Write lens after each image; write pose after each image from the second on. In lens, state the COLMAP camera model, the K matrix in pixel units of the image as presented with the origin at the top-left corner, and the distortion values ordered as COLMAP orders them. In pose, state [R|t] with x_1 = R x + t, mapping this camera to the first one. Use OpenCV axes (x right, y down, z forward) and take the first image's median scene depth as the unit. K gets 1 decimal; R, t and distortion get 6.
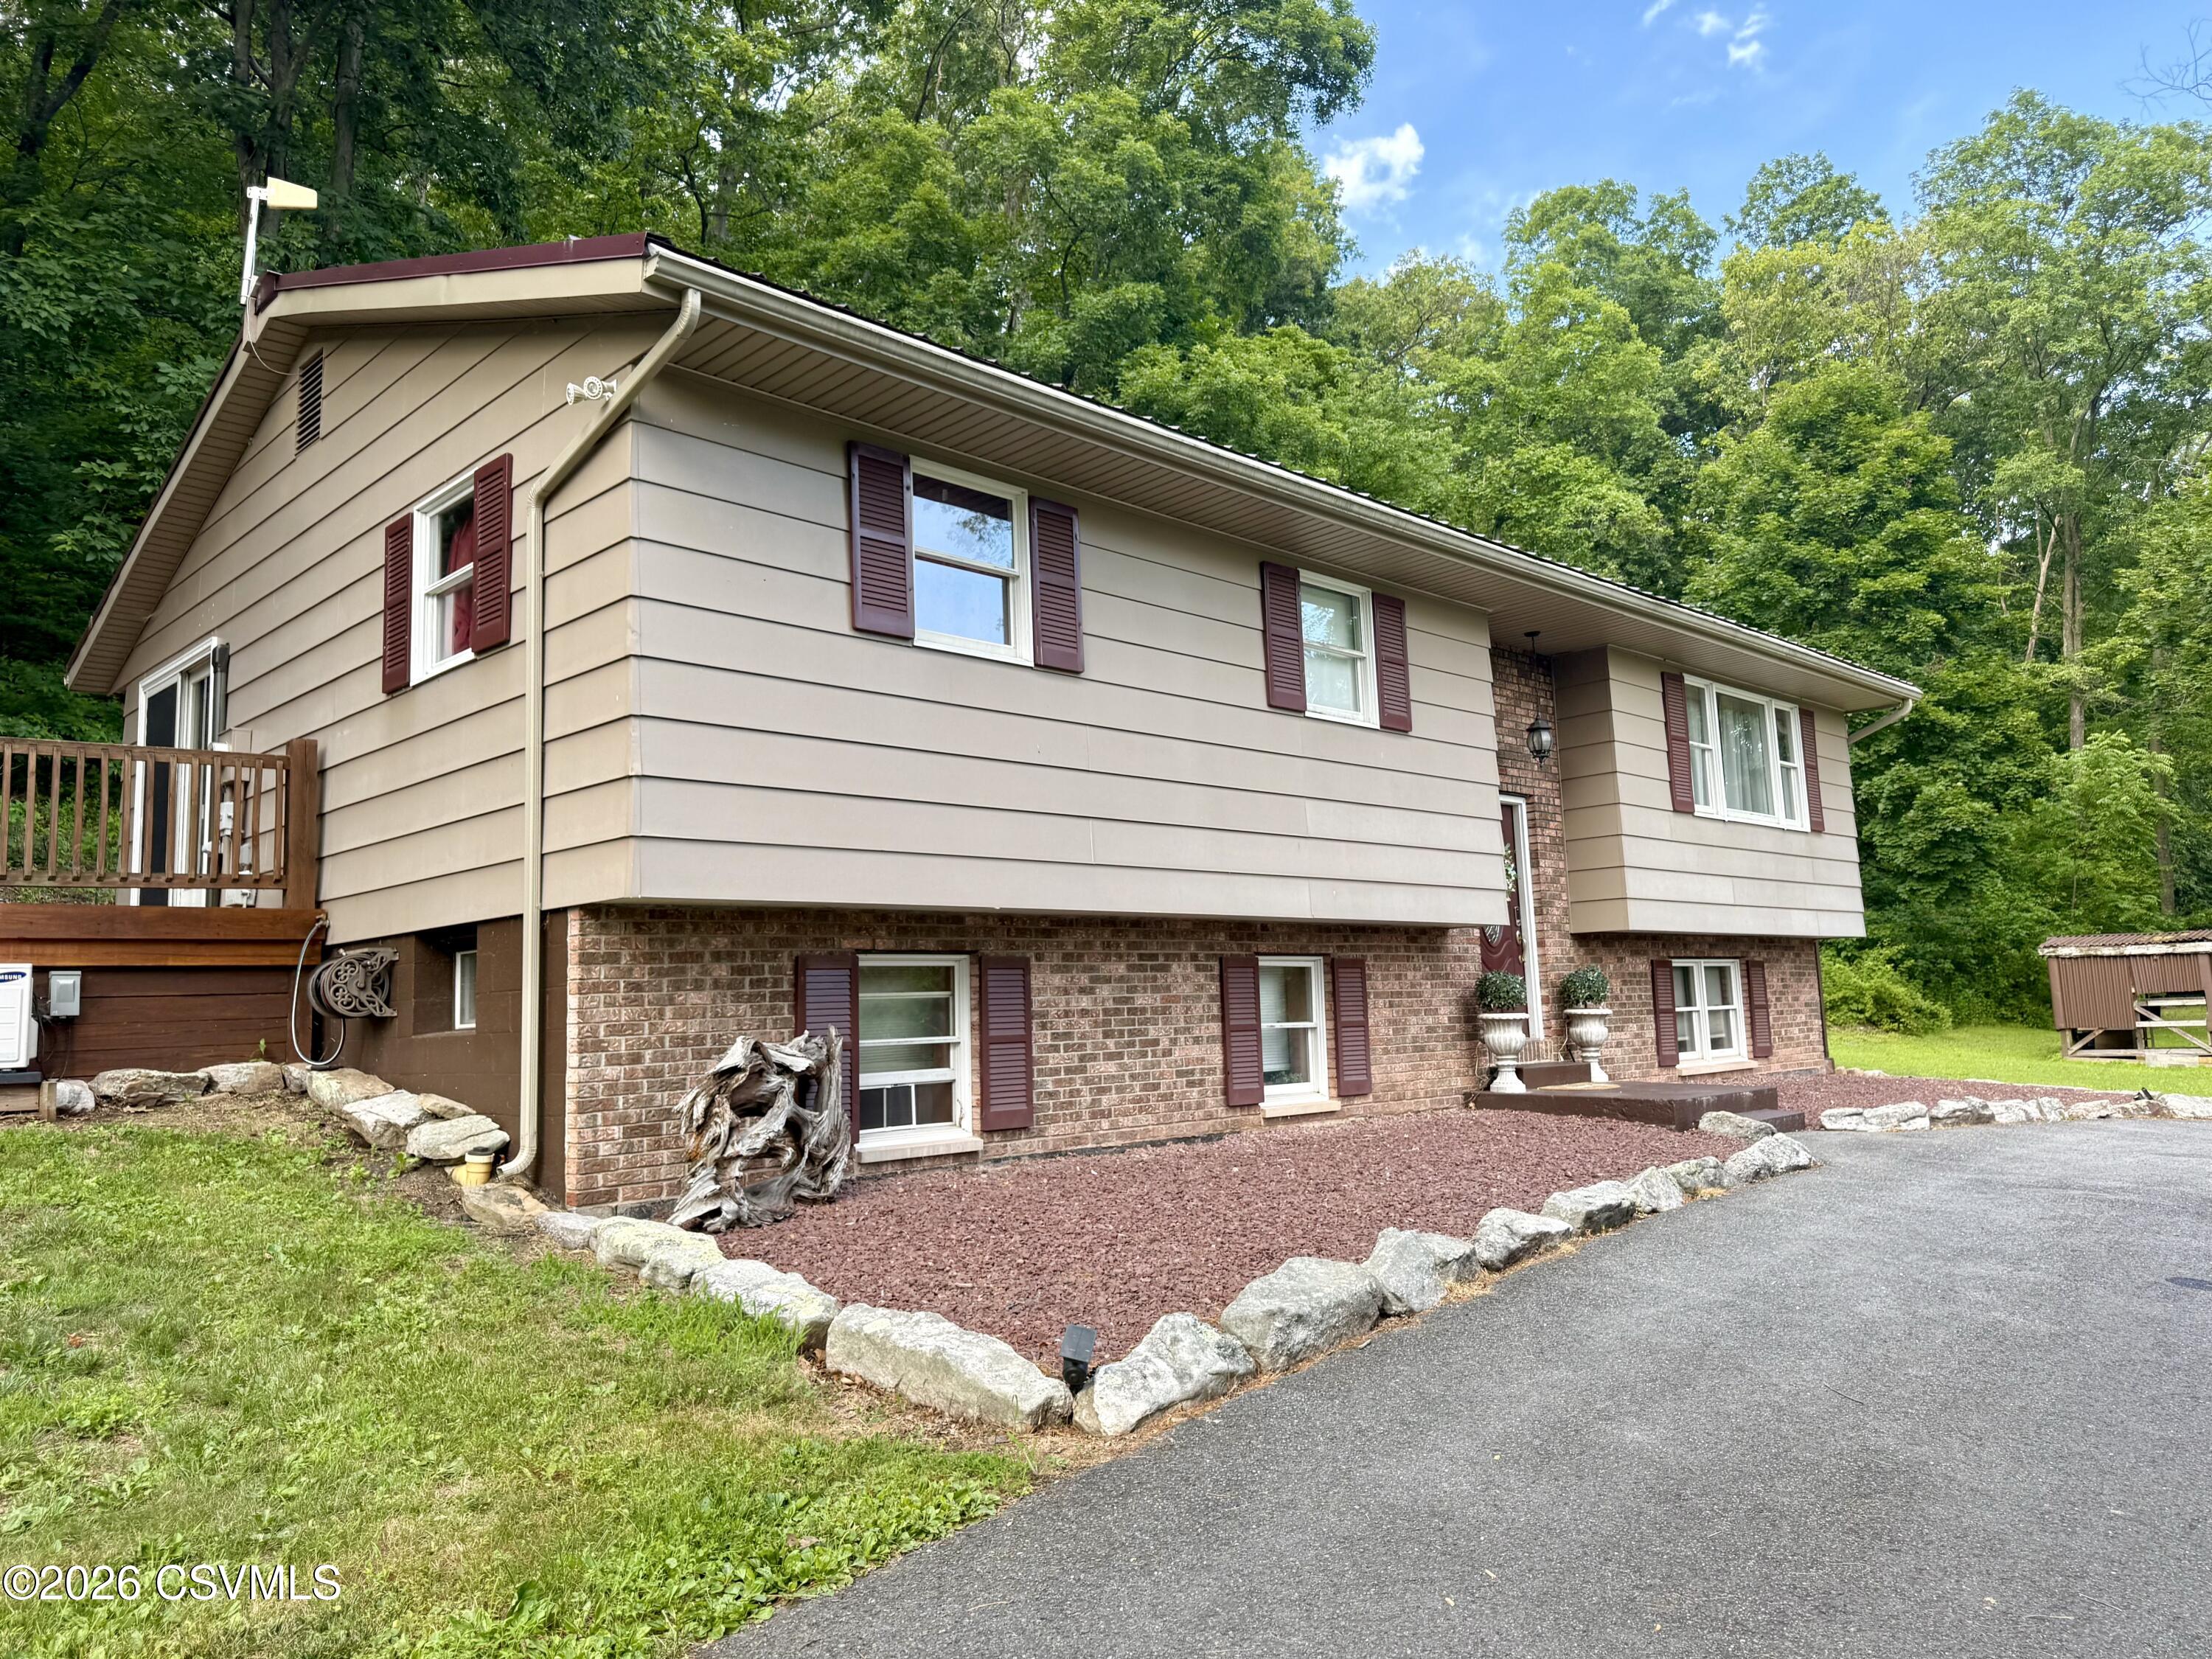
lens RADIAL K [[1560.3, 0, 1105.6], [0, 1560.3, 820.5], [0, 0, 1]] dist [0.041457, -0.042378]
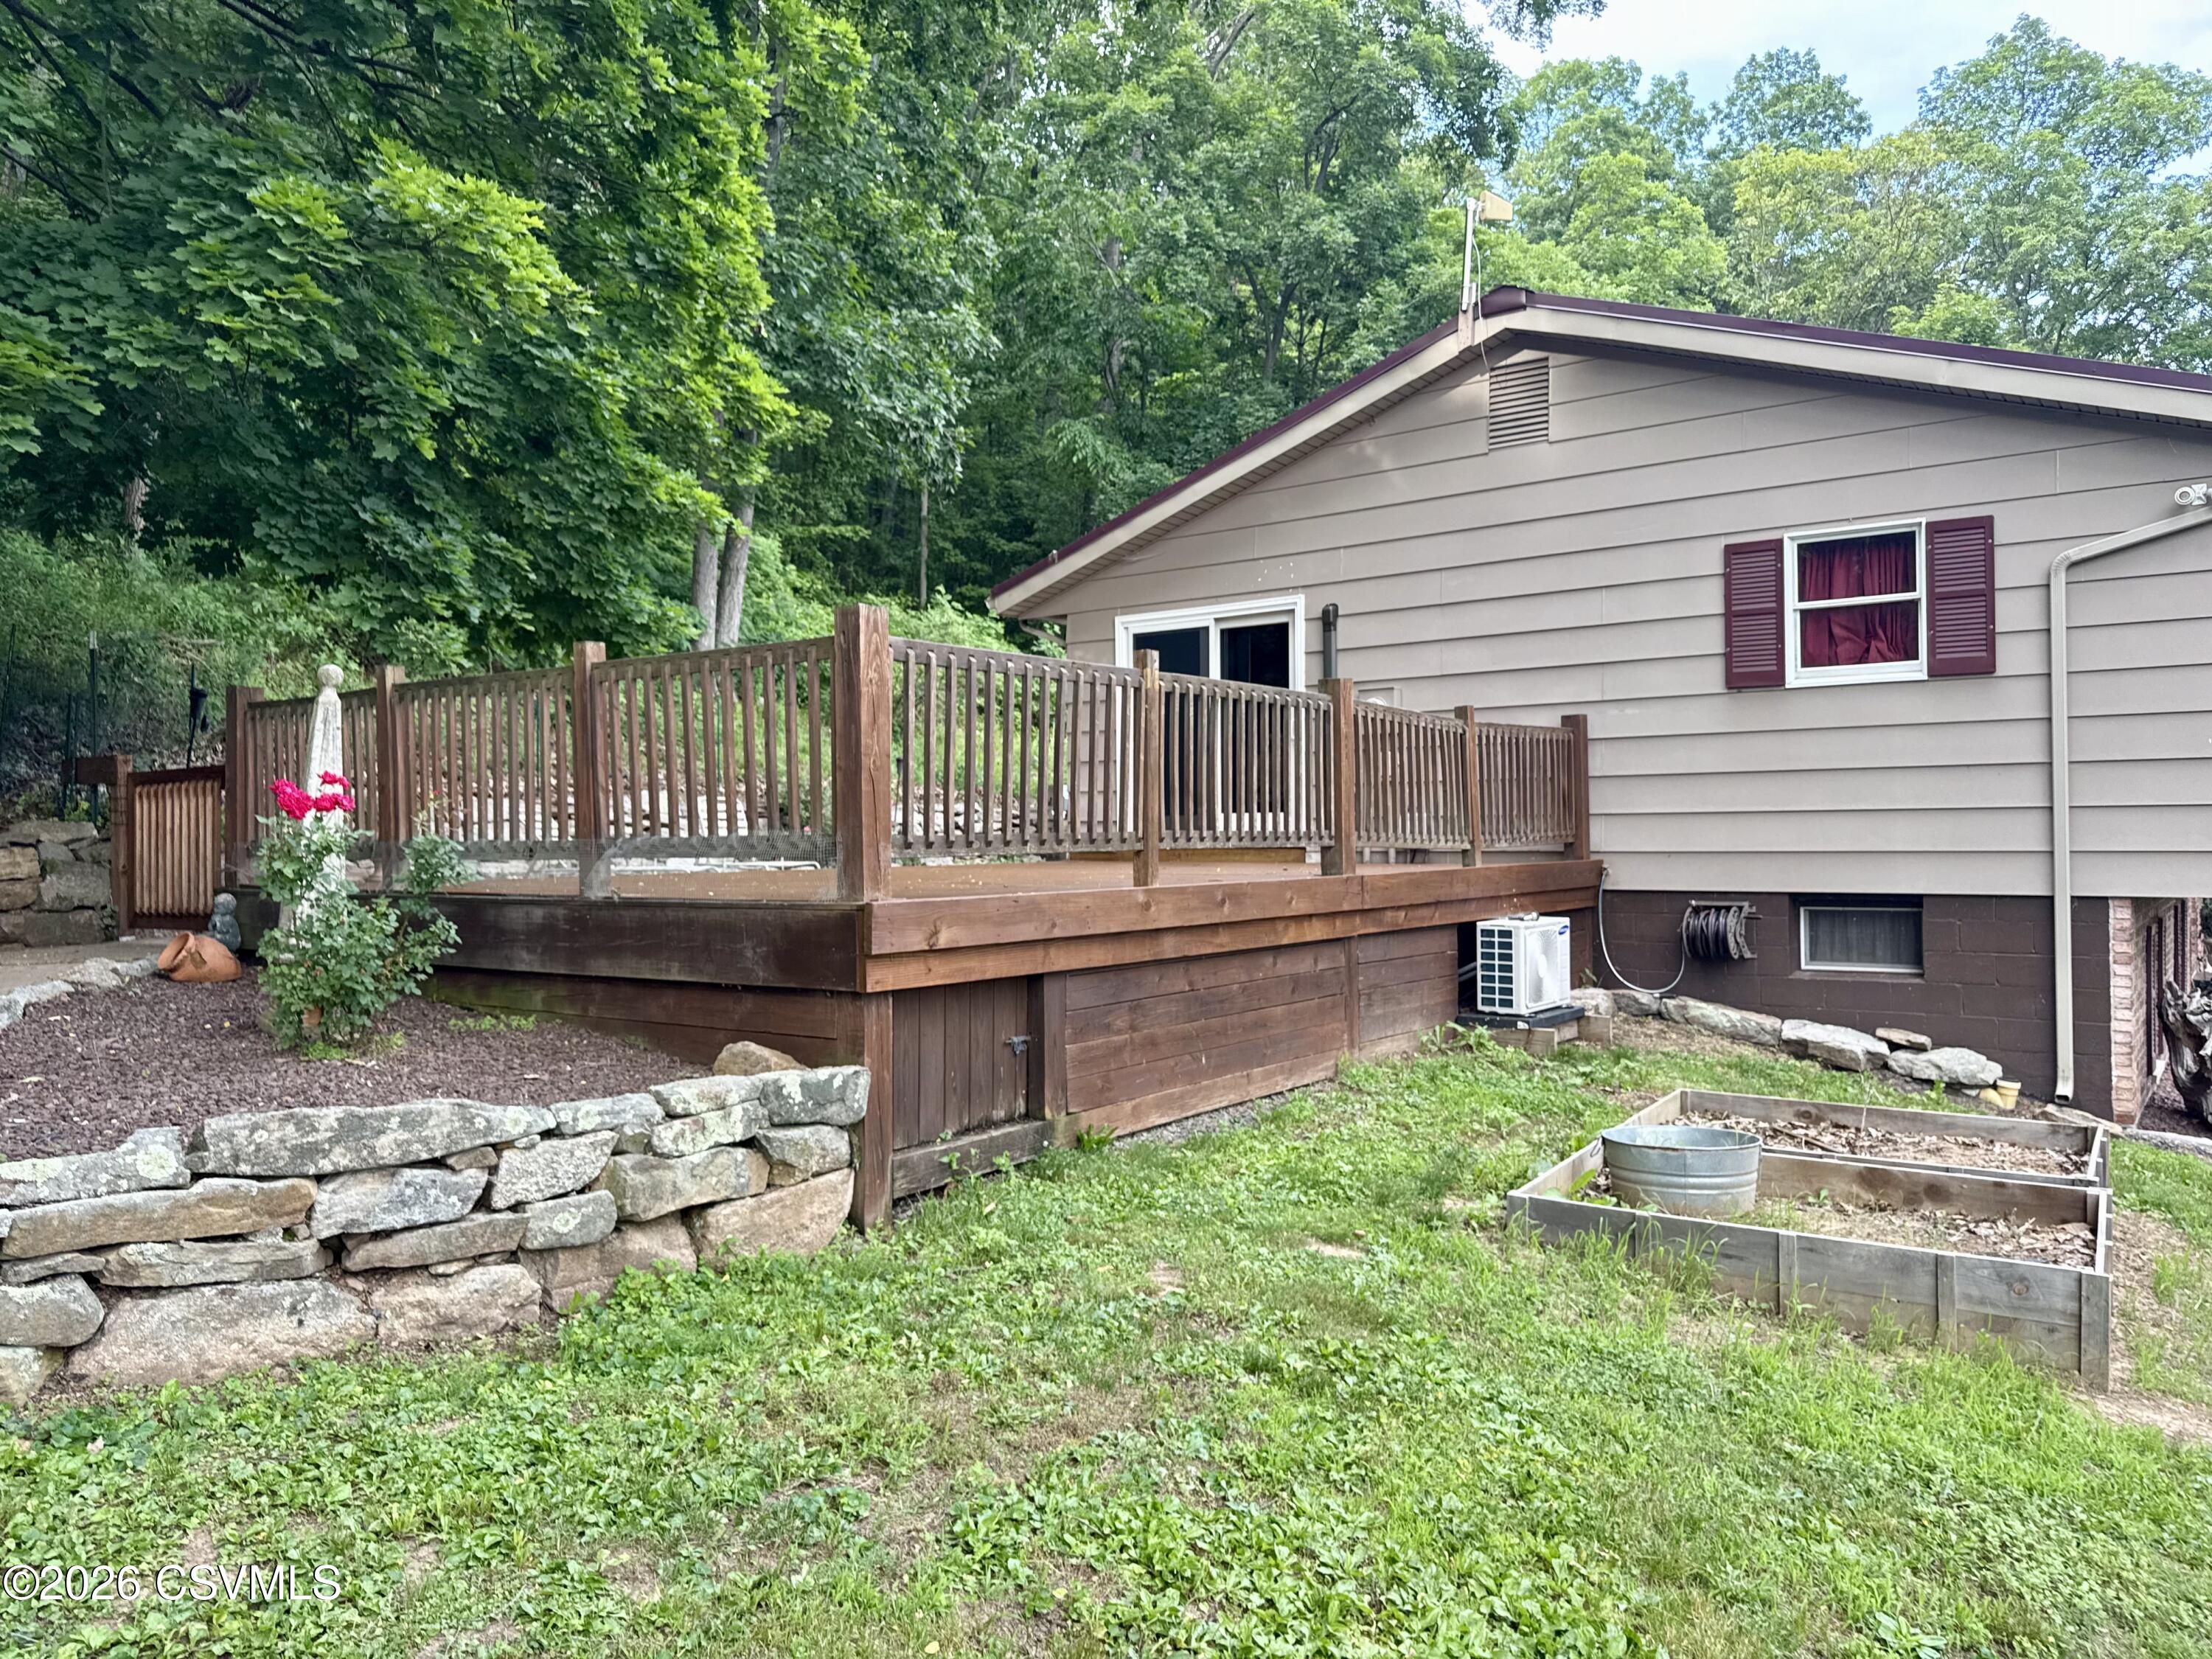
lens RADIAL K [[1560.3, 0, 1116.1], [0, 1560.3, 825.1], [0, 0, 1]] dist [0.041457, -0.042378]
pose [[0.988278, 0.027000, 0.150256, -0.914192], [-0.043995, 0.992851, 0.110959, -0.074924], [-0.146186, -0.116269, 0.982401, -0.094189]]
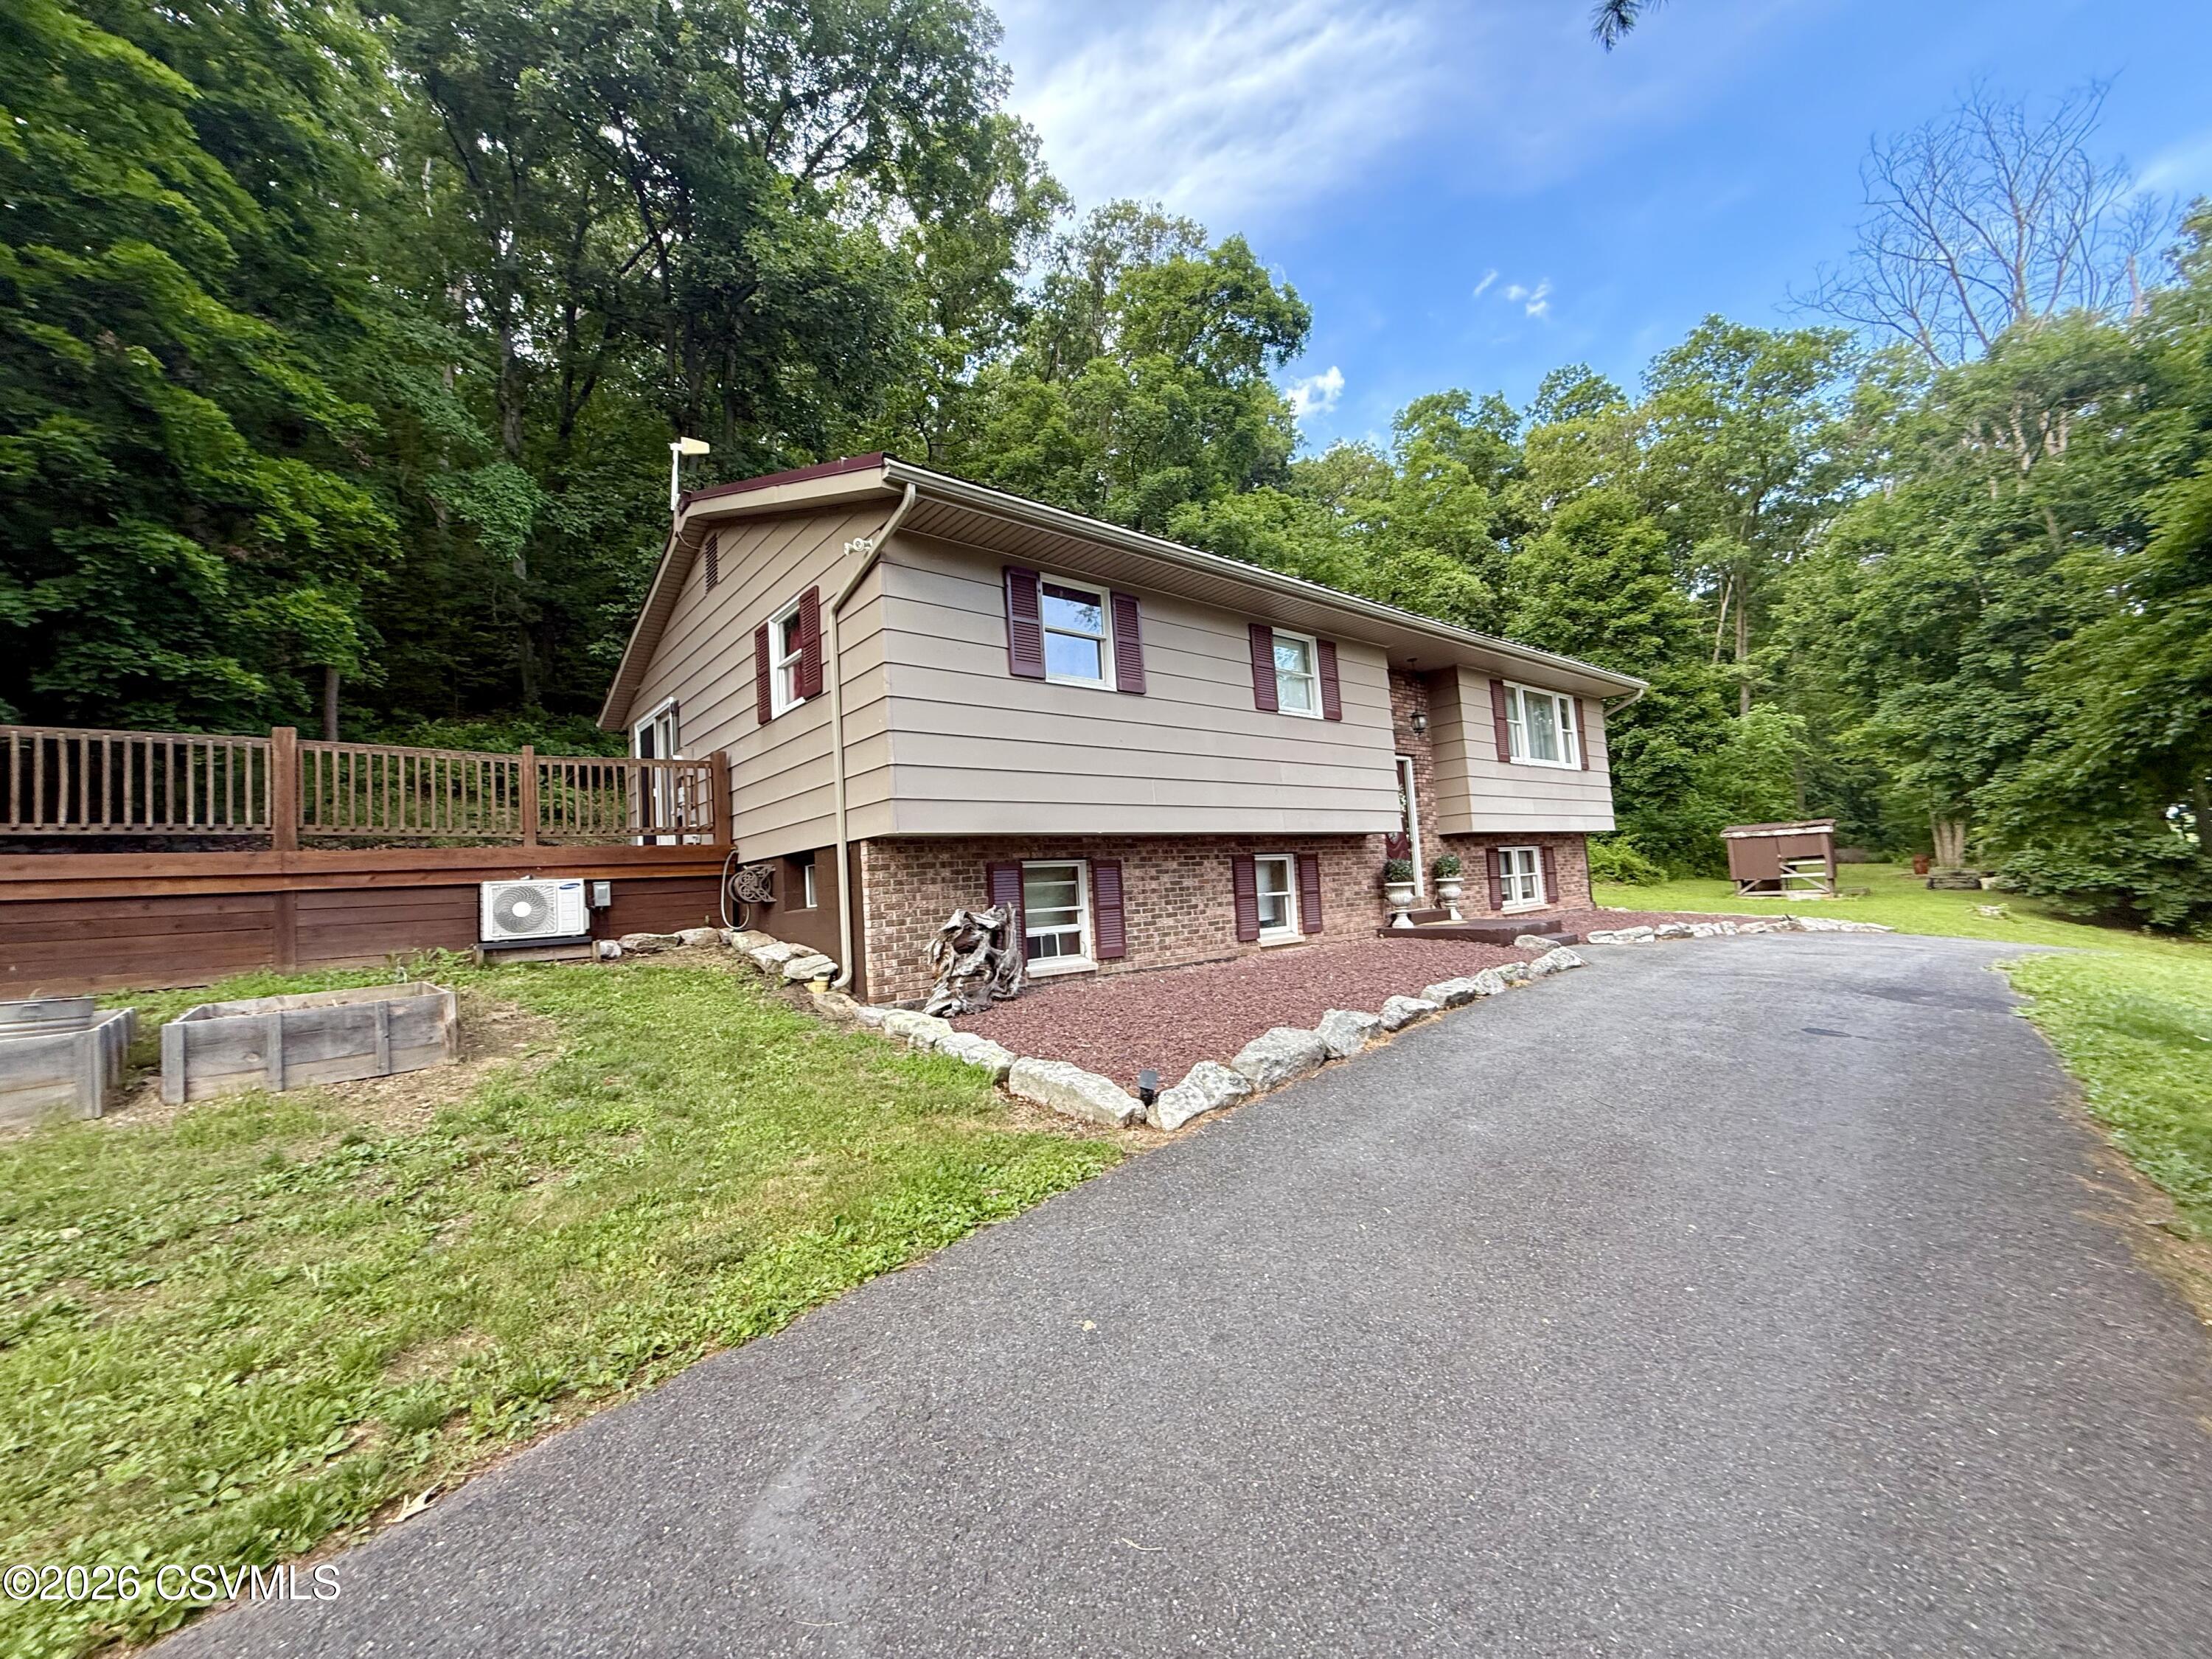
lens RADIAL K [[878.7, 0, 1103.8], [0, 878.7, 829.4], [0, 0, 1]] dist [0.000832, 0.001303]
pose [[0.996418, -0.033593, -0.077612, 0.008384], [0.037870, 0.997806, 0.054311, -0.000070], [0.075617, -0.057056, 0.995503, 0.015284]]
